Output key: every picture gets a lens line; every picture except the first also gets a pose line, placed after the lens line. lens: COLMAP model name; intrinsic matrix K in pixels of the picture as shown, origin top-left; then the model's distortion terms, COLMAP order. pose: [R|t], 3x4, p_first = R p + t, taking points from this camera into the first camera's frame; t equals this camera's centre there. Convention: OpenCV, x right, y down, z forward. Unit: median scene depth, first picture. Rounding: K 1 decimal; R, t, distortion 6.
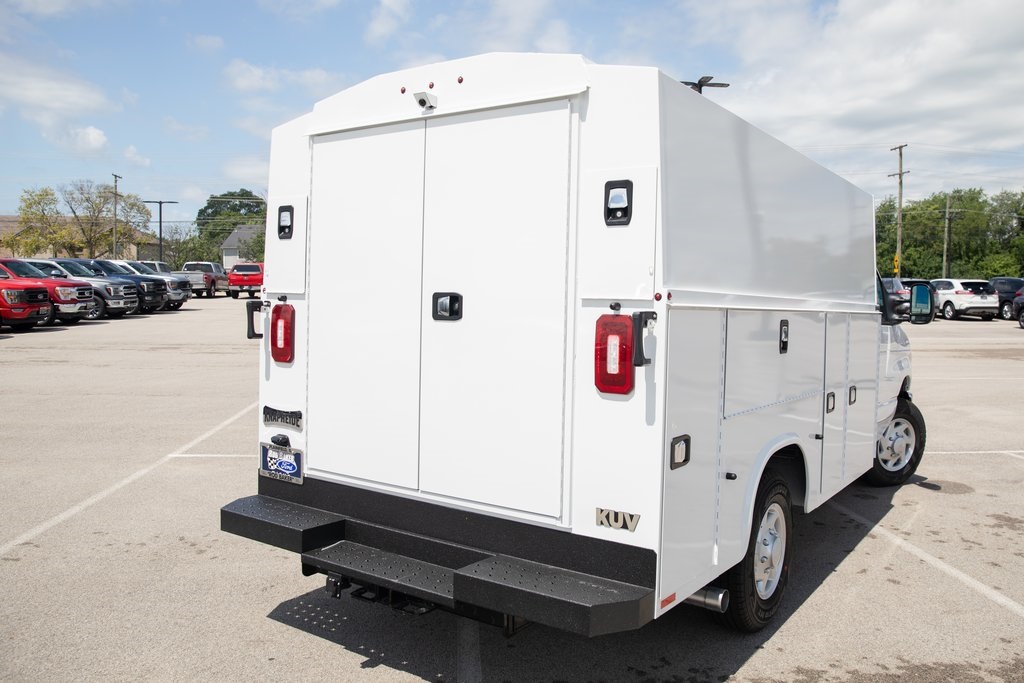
lens RADIAL K [[798.8, 0, 561.4], [0, 798.8, 327.2], [0, 0, 1]] dist [-0.105271, 0.104340]
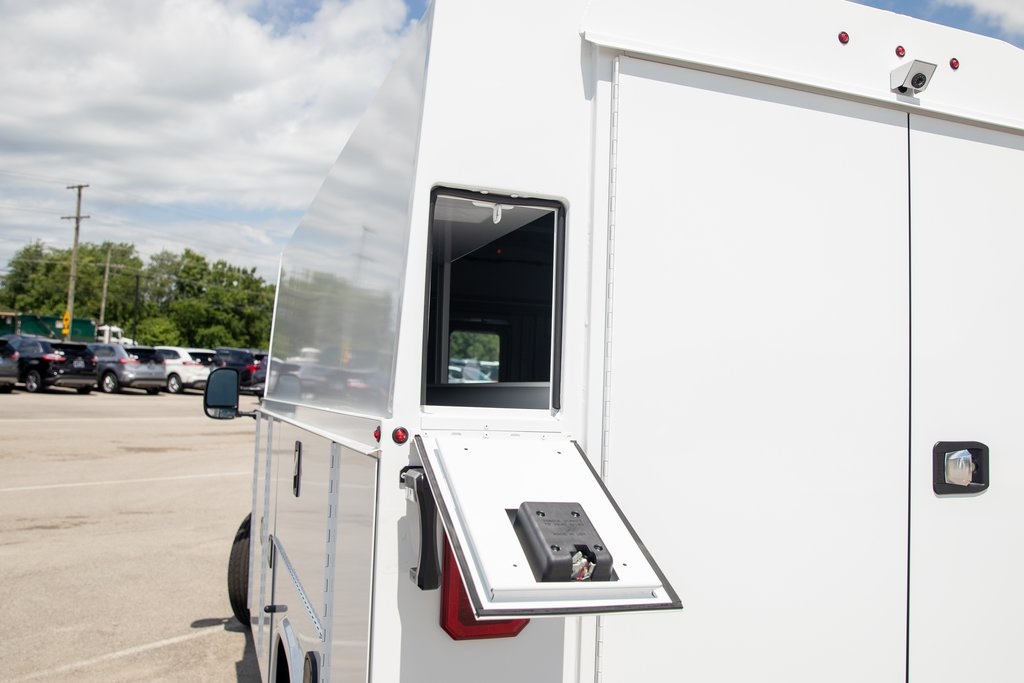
lens RADIAL K [[896.2, 0, 564.1], [0, 896.2, 324.9], [0, 0, 1]] dist [-0.070853, 0.002979]
pose [[0.576129, 0.061503, 0.815041, -0.674690], [0.005289, 0.996864, -0.078961, -0.065396], [-0.817341, 0.049802, 0.573997, 0.744541]]
